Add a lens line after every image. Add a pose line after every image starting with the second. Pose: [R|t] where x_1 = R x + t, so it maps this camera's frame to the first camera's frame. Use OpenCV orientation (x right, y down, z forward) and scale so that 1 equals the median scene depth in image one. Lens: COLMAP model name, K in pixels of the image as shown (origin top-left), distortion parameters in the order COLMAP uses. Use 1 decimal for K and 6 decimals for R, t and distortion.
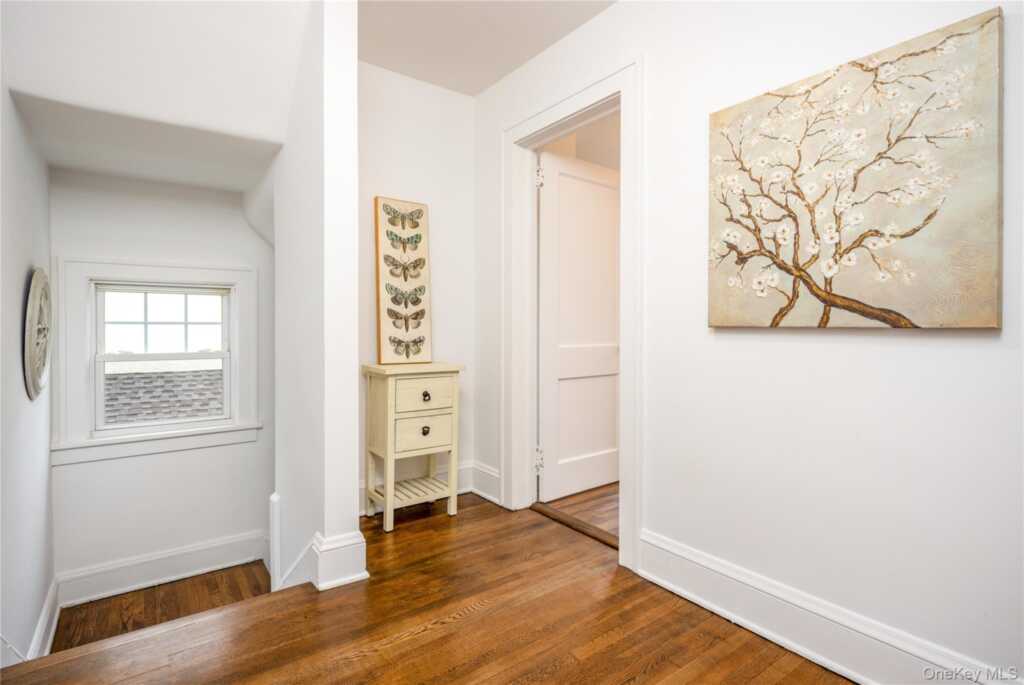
lens RADIAL K [[508.0, 0, 512.3], [0, 508.0, 337.8], [0, 0, 1]] dist [-0.025010, -0.001058]
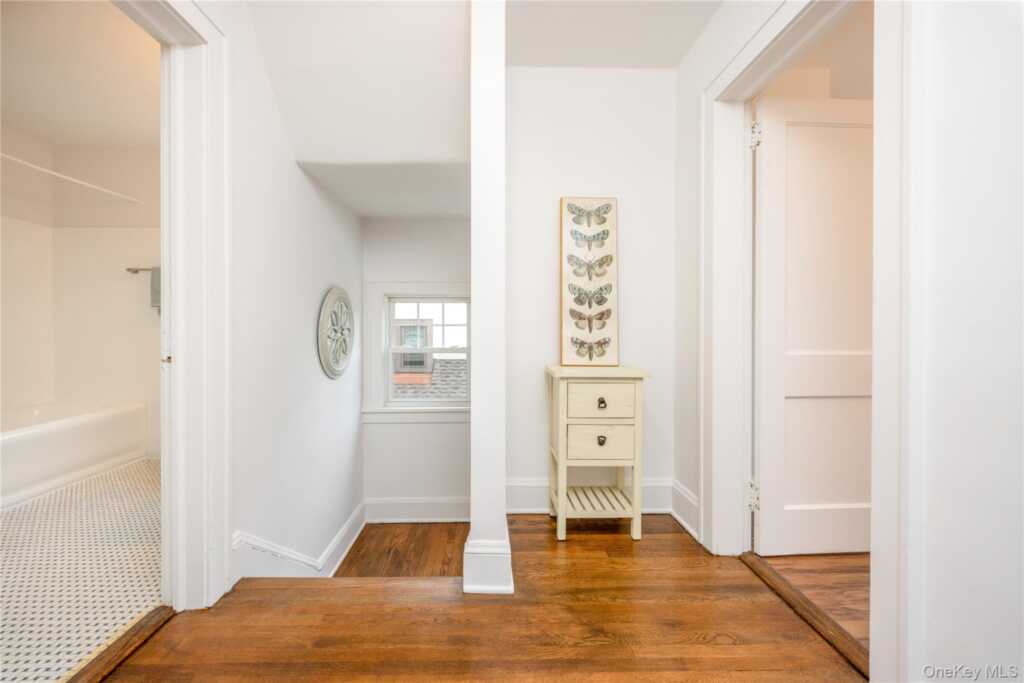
lens RADIAL K [[406.7, 0, 506.9], [0, 406.7, 331.9], [0, 0, 1]] dist [-0.003704, -0.001594]
pose [[0.810724, 0.004456, -0.585412, 0.114258], [-0.010543, 0.999920, -0.006989, -0.006565], [0.585334, 0.011838, 0.810706, 0.284117]]
